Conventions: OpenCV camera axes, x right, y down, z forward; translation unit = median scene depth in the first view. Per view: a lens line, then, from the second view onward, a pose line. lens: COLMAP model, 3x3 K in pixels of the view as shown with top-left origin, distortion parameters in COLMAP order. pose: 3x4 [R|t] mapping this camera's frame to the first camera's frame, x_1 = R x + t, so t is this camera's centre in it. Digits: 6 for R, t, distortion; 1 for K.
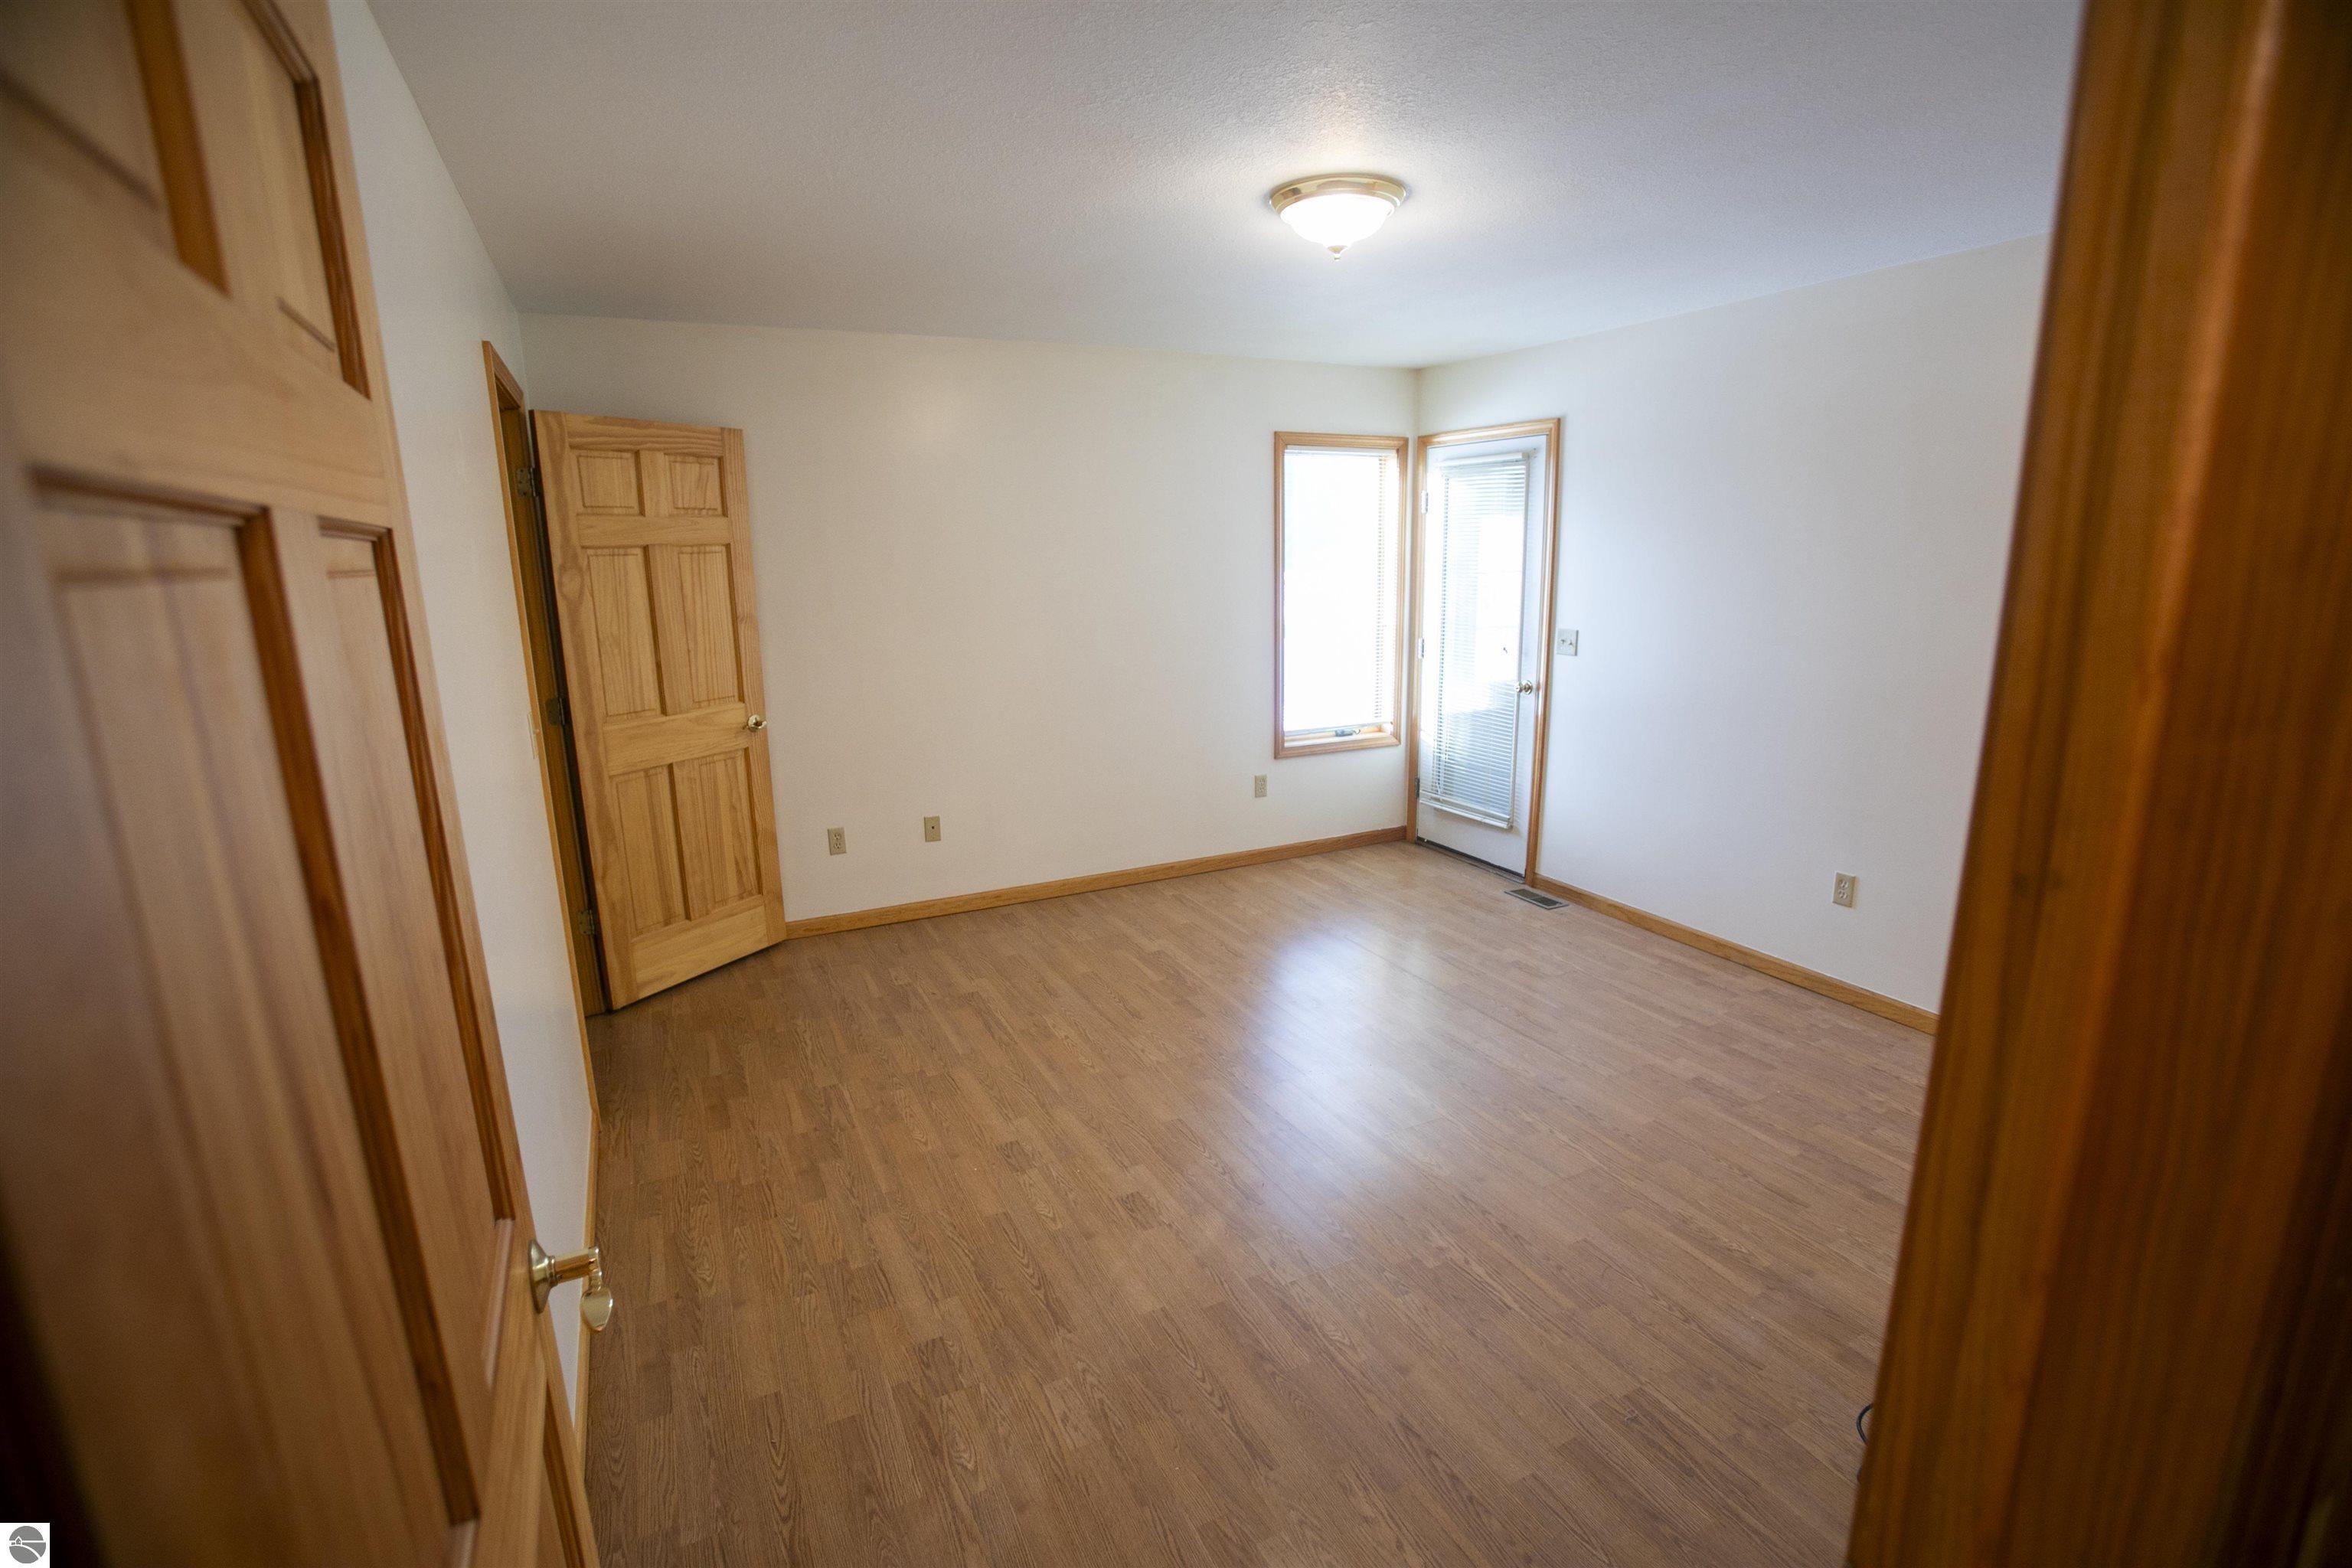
lens RADIAL K [[1078.5, 0, 1169.9], [0, 1078.5, 785.2], [0, 0, 1]] dist [-0.083930, 0.040380]
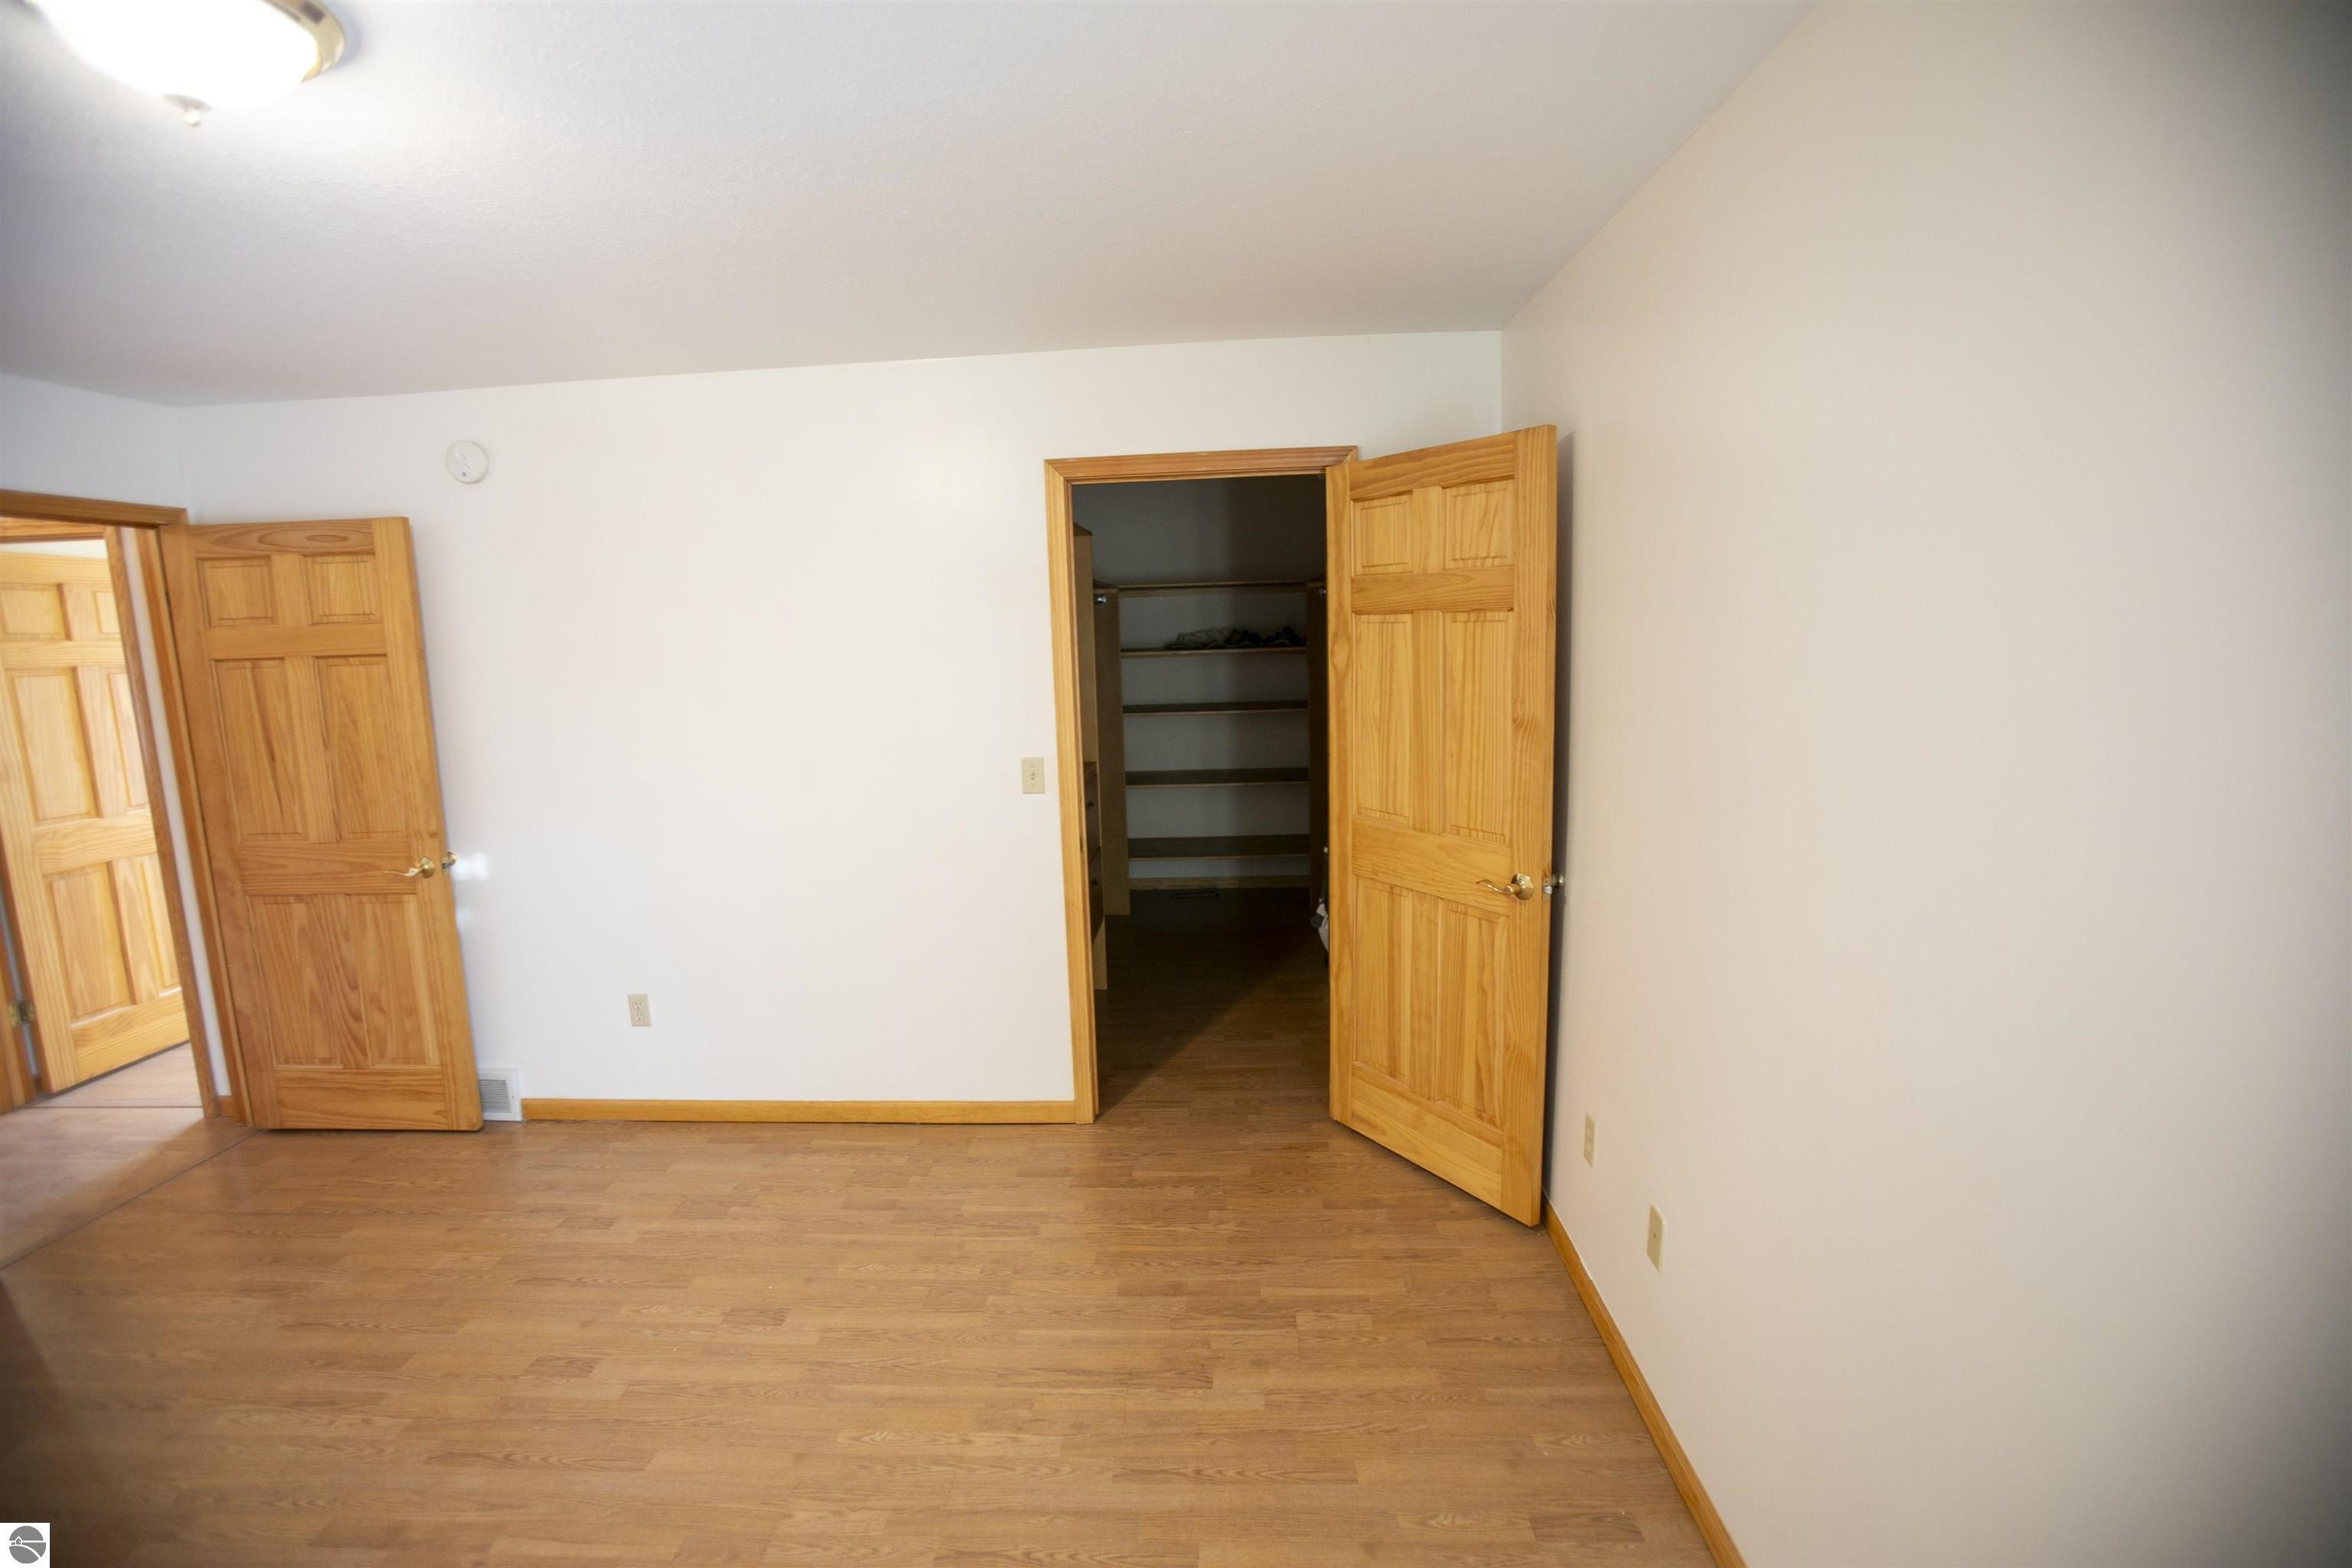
lens RADIAL K [[1078.5, 0, 1169.9], [0, 1078.5, 785.2], [0, 0, 1]] dist [-0.083930, 0.040380]
pose [[-0.490089, 0.162783, -0.856338, 0.302671], [-0.155794, 0.950231, 0.269793, -0.304749], [0.857637, 0.265635, -0.440337, 1.289718]]
